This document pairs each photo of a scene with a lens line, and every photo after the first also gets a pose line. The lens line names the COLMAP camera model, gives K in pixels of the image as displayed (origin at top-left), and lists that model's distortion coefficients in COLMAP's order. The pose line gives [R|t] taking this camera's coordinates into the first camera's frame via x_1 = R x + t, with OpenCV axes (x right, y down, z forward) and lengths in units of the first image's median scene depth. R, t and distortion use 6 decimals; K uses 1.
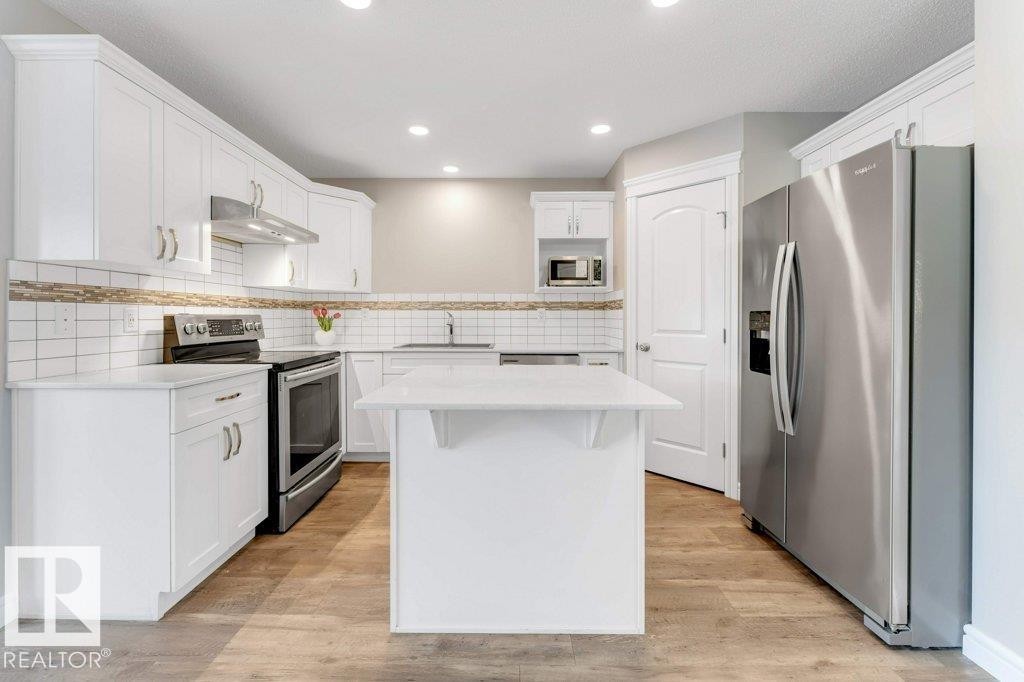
lens RADIAL K [[422.3, 0, 508.6], [0, 422.3, 319.0], [0, 0, 1]] dist [-0.000873, 0.000101]
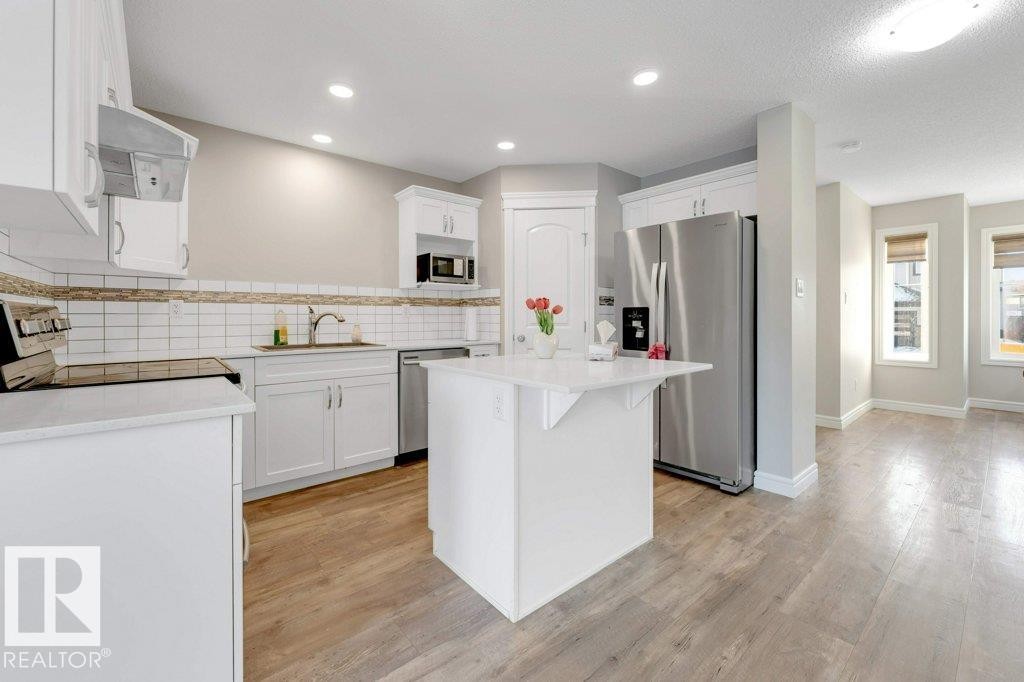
lens RADIAL K [[422.3, 0, 510.8], [0, 422.3, 320.0], [0, 0, 1]] dist [-0.000873, 0.000101]
pose [[0.760444, -0.007724, 0.649358, -0.416283], [0.005255, 0.999970, 0.005741, 0.008024], [-0.649383, -0.000953, 0.760461, 0.109590]]
